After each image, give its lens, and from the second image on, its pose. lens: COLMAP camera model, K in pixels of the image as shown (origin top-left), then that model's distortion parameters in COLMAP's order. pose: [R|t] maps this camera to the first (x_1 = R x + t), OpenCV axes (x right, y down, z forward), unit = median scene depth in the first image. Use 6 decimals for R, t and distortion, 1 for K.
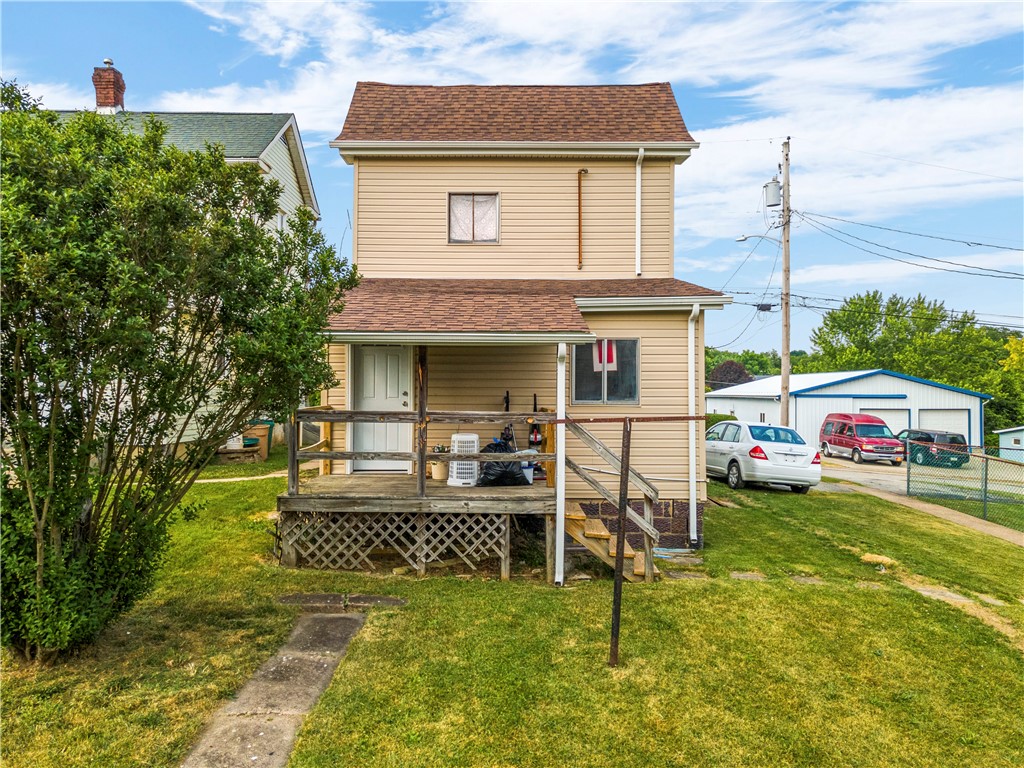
lens RADIAL K [[744.1, 0, 512.0], [0, 744.1, 384.0], [0, 0, 1]] dist [0.024190, 0.043079]
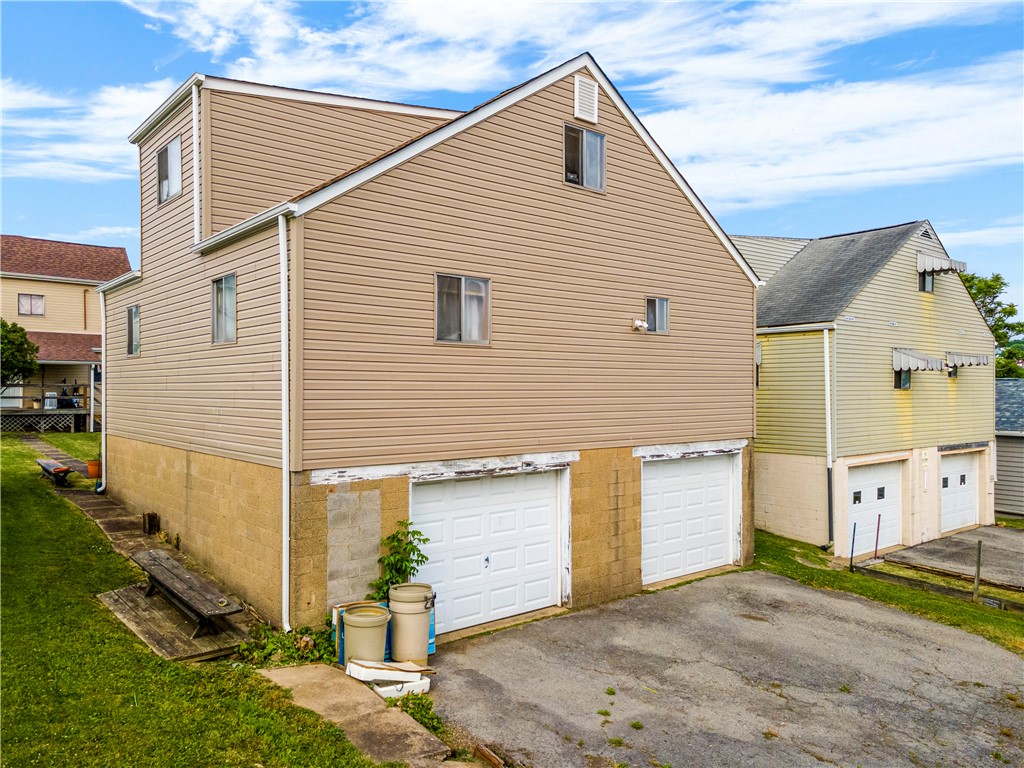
lens RADIAL K [[744.1, 0, 512.0], [0, 744.1, 384.0], [0, 0, 1]] dist [0.024190, 0.043079]
pose [[0.769330, 0.000564, 0.638851, -0.571258], [-0.006332, 0.999957, 0.006743, 0.001405], [-0.638820, -0.009233, 0.769301, -2.513656]]
